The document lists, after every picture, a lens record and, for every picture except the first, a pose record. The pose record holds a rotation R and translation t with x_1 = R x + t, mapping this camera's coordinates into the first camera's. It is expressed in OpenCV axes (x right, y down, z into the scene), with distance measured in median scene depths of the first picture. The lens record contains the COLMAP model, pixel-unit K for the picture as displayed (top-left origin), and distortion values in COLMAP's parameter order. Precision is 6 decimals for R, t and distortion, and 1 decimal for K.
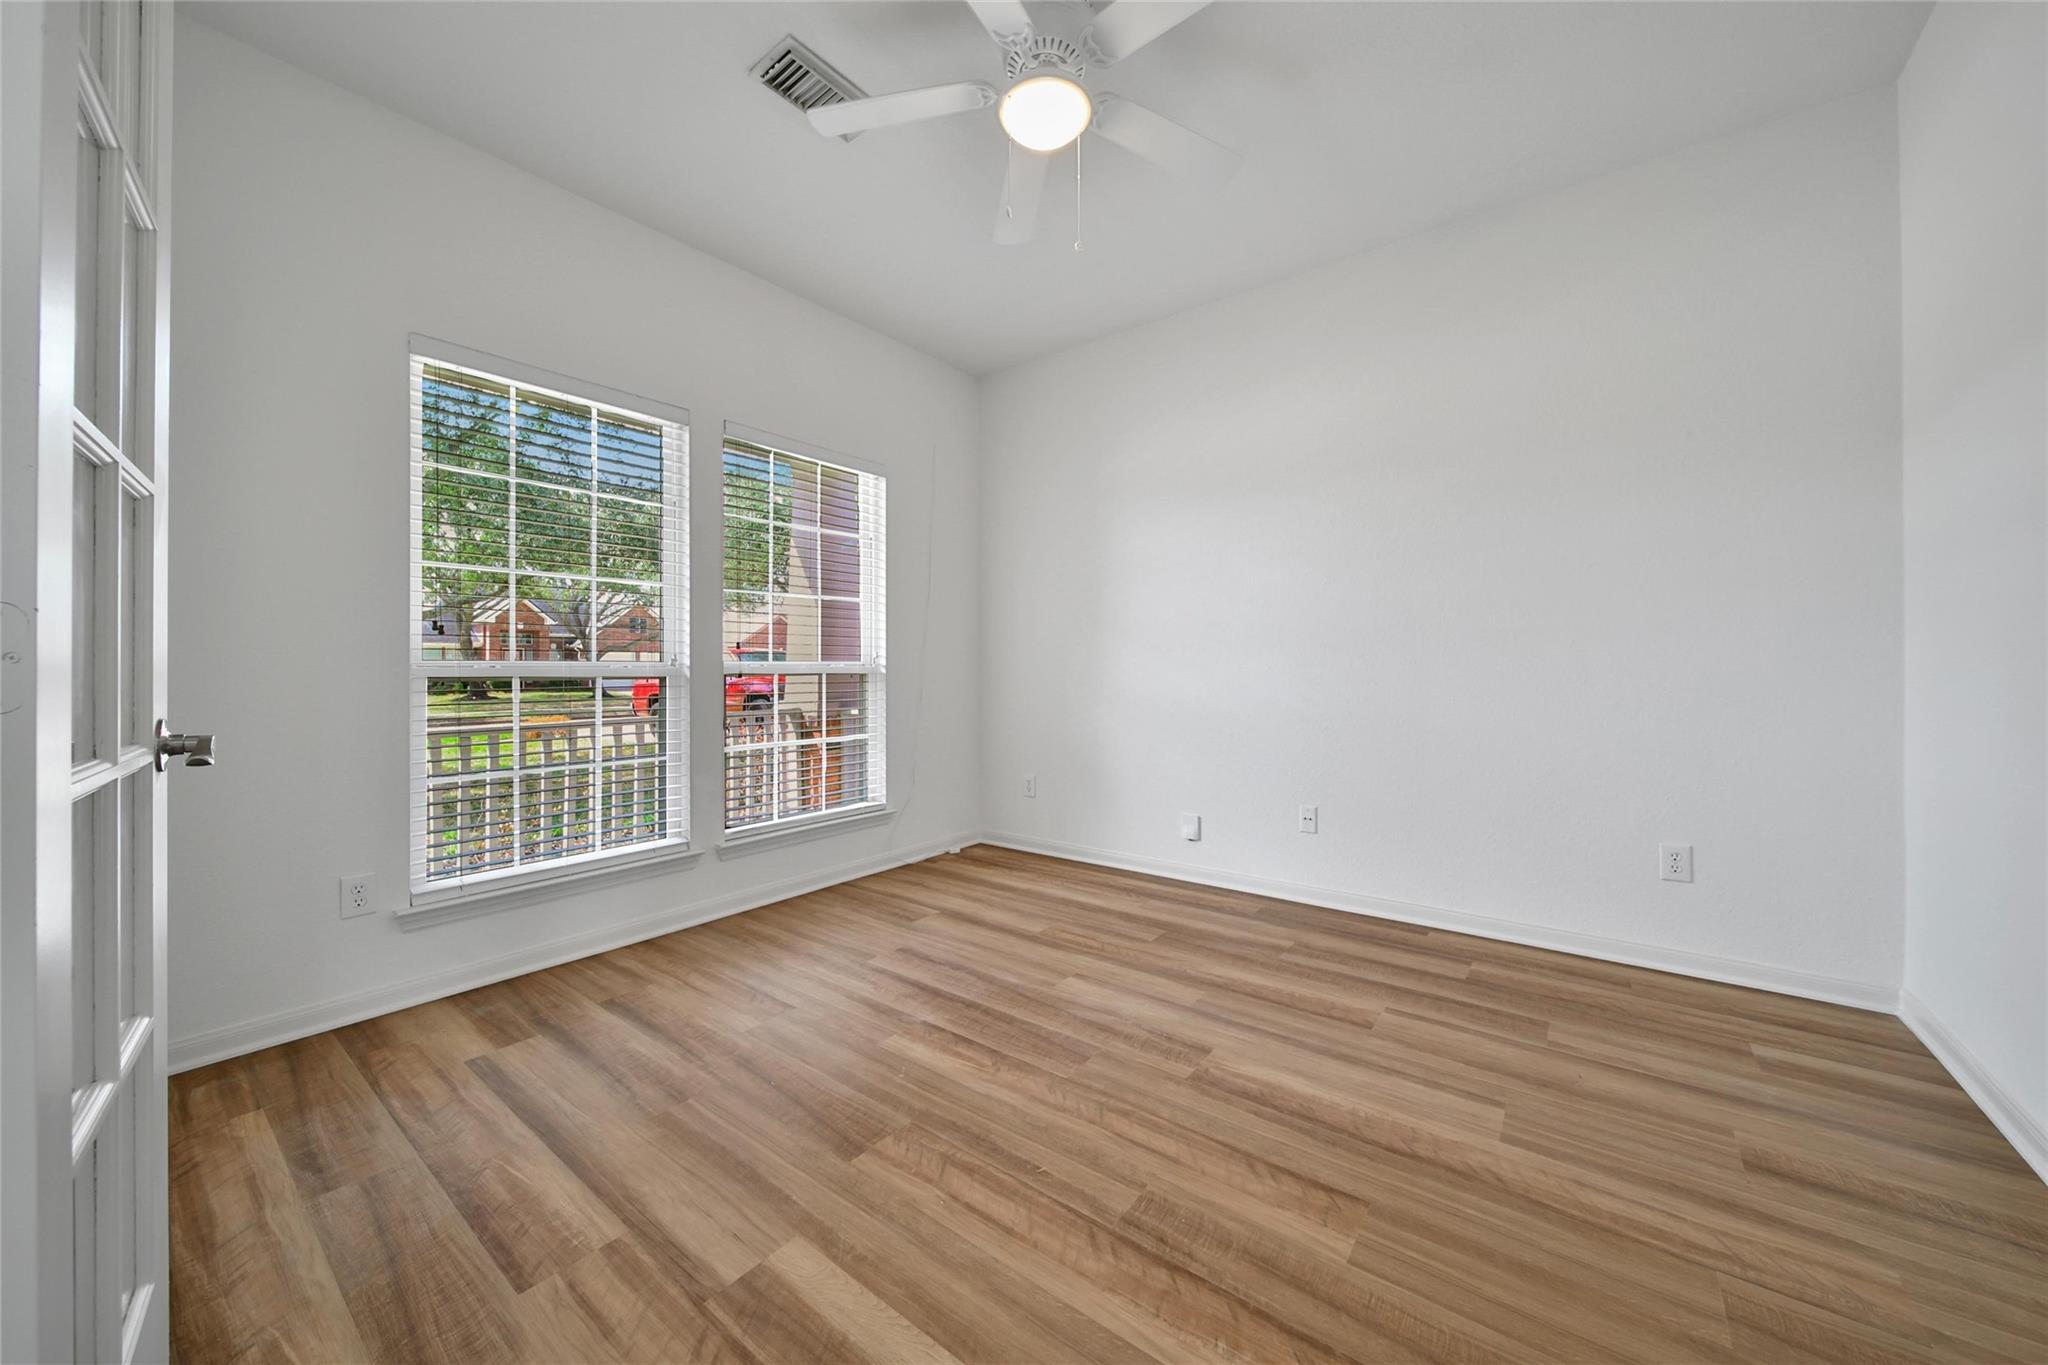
lens RADIAL K [[742.0, 0, 1024.5], [0, 742.0, 671.3], [0, 0, 1]] dist [-0.002856, -0.000292]
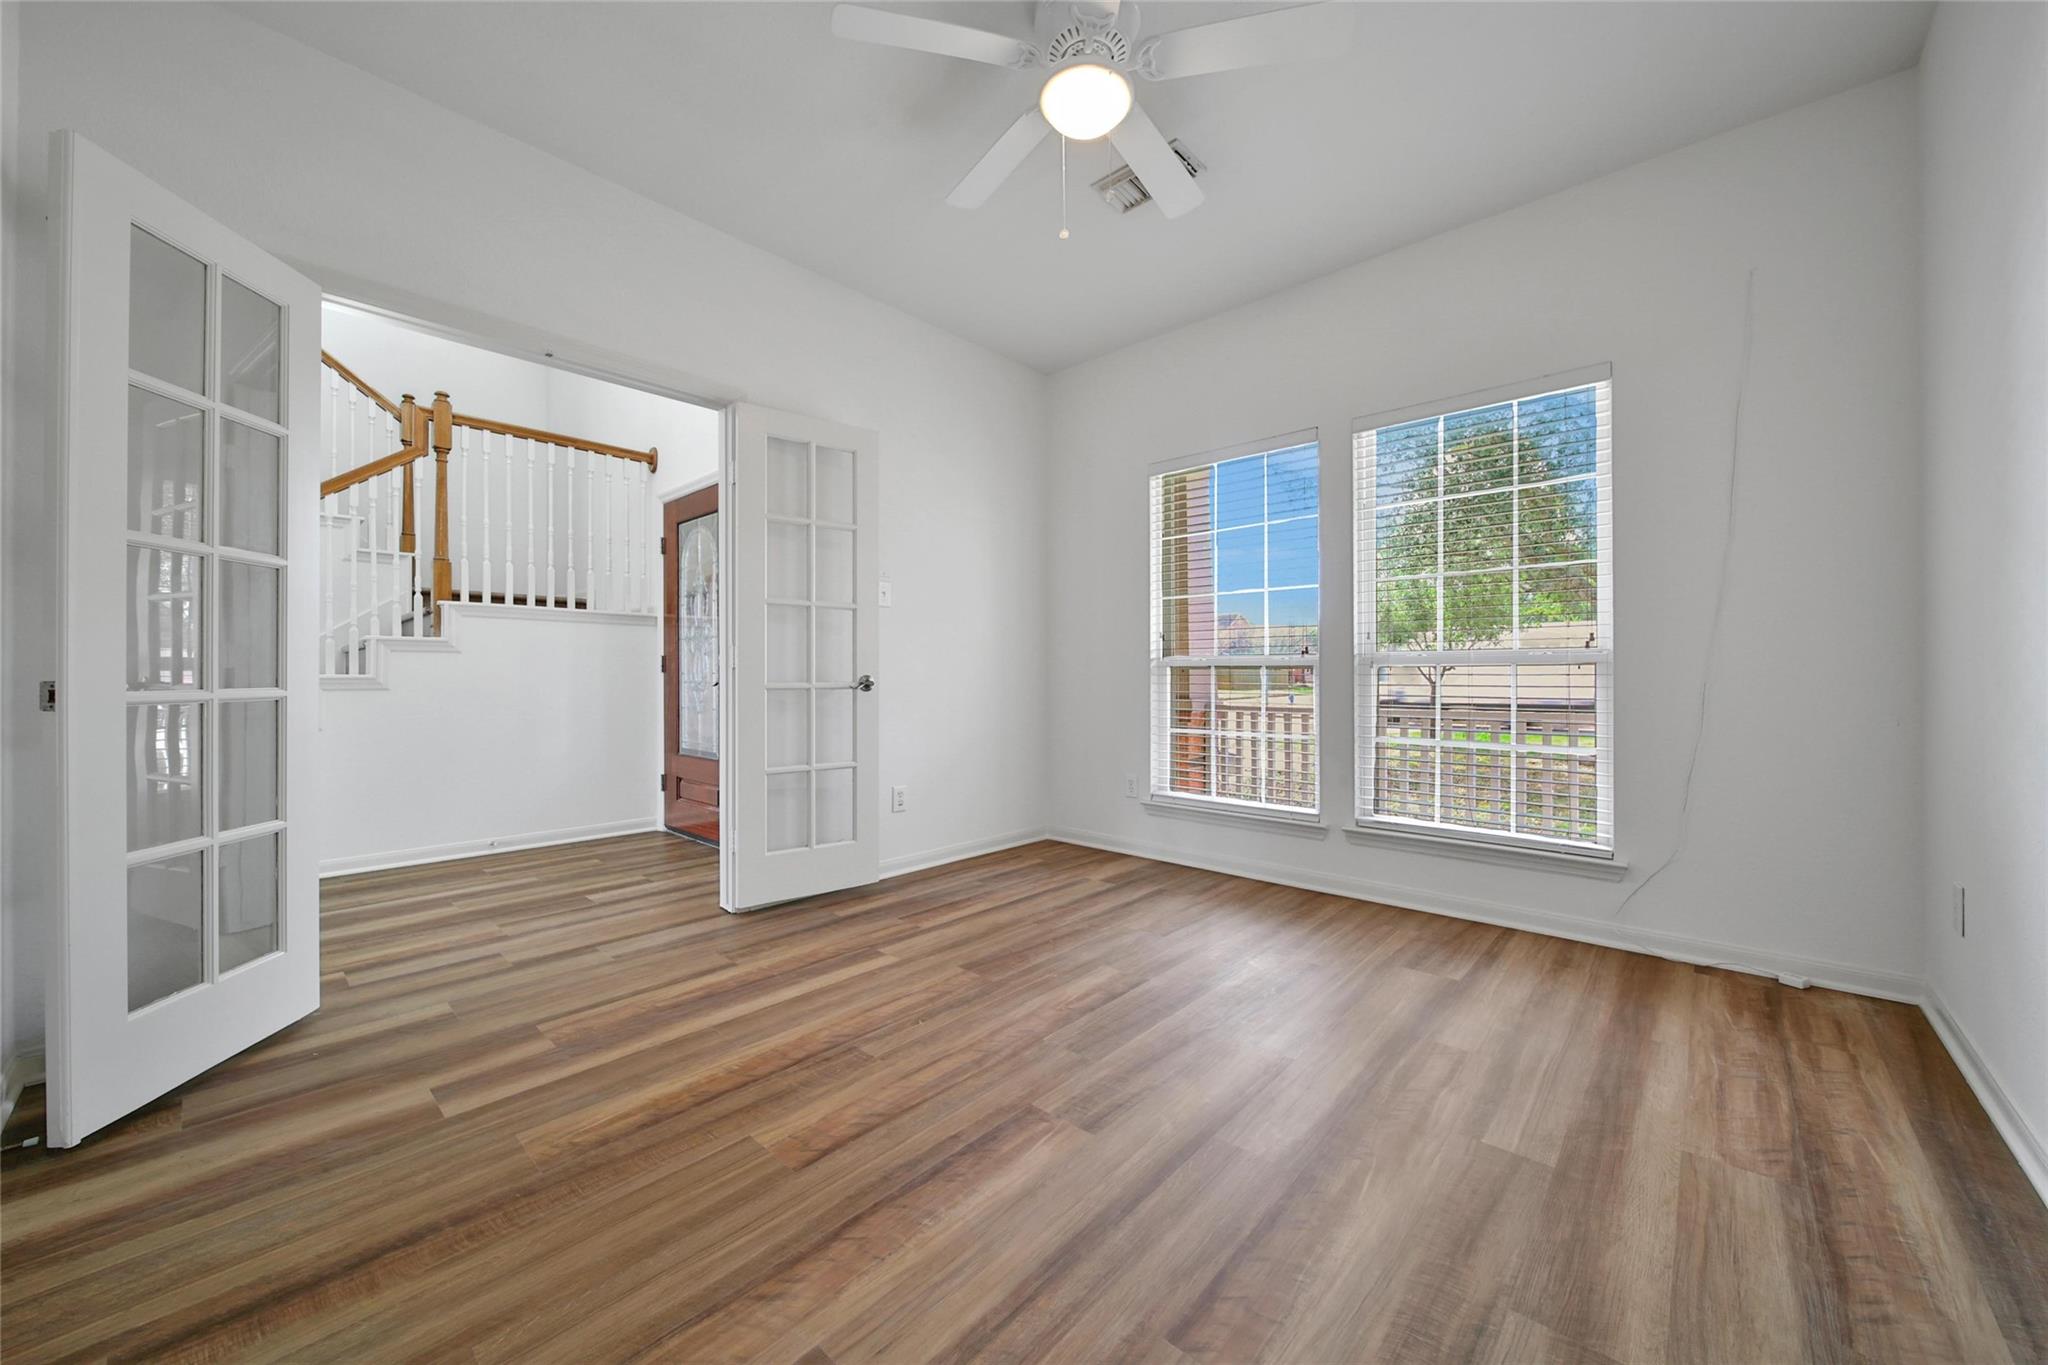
lens RADIAL K [[742.0, 0, 1026.8], [0, 742.0, 672.8], [0, 0, 1]] dist [-0.002856, -0.000292]
pose [[-0.075831, 0.003156, -0.997116, 1.248696], [-0.004526, 0.999984, 0.003509, 0.033687], [0.997110, 0.004779, -0.075815, 1.201043]]
